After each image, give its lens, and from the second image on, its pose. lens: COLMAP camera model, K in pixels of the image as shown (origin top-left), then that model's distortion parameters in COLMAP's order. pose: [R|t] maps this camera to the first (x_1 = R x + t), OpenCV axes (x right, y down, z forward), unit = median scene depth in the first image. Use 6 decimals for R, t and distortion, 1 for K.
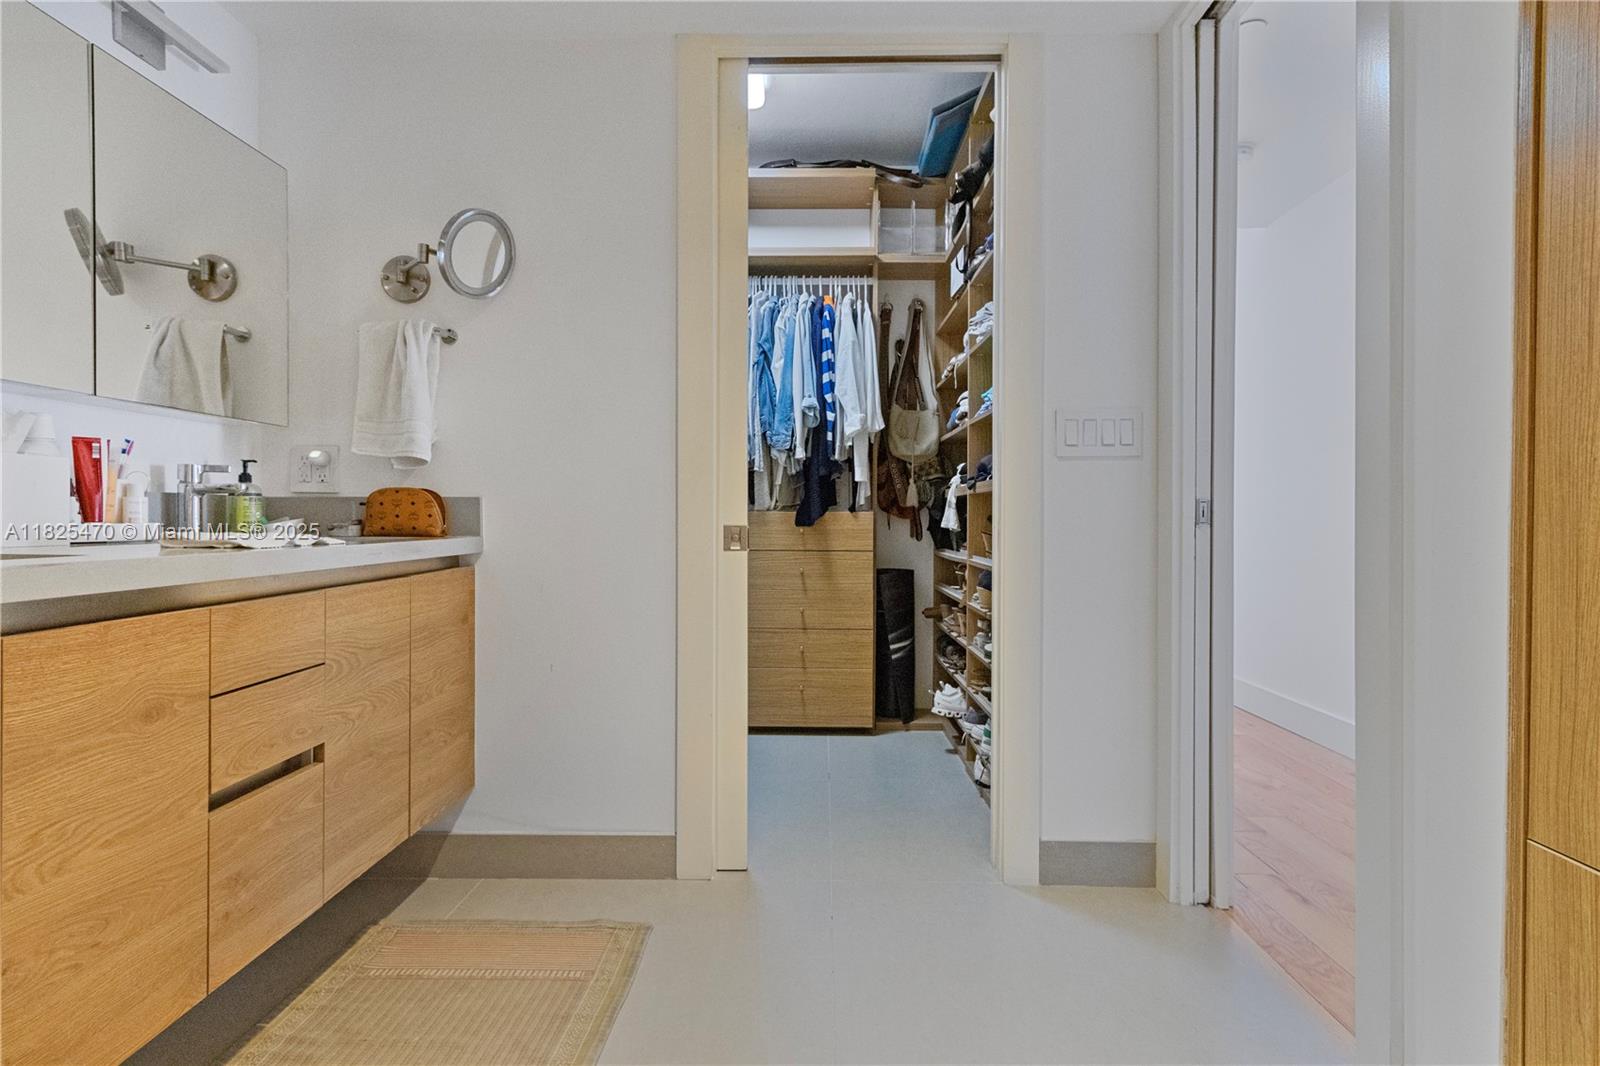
lens RADIAL K [[894.1, 0, 800.0], [0, 894.1, 533.0], [0, 0, 1]] dist [0.005783, 0.000200]
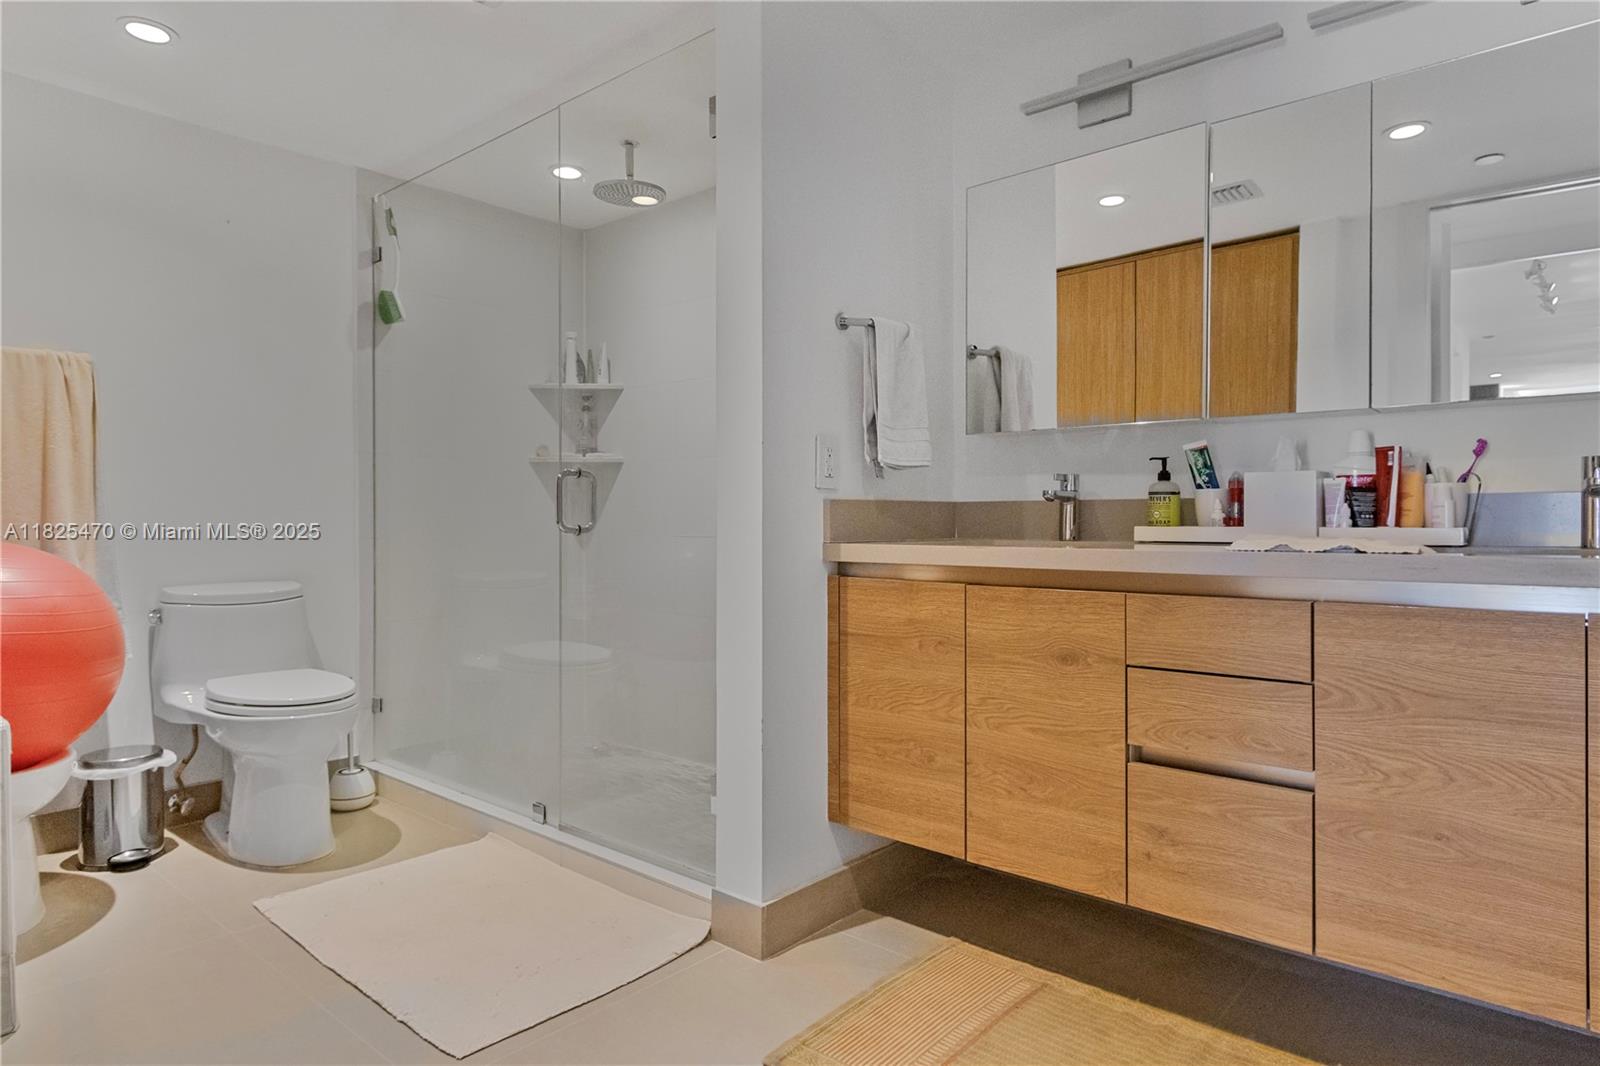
lens RADIAL K [[894.1, 0, 800.0], [0, 894.1, 533.0], [0, 0, 1]] dist [0.005783, 0.000200]
pose [[-0.624899, 0.005701, -0.780685, 0.574908], [-0.017023, 0.999636, 0.020926, -0.018085], [0.780520, 0.026366, -0.624574, 1.371593]]
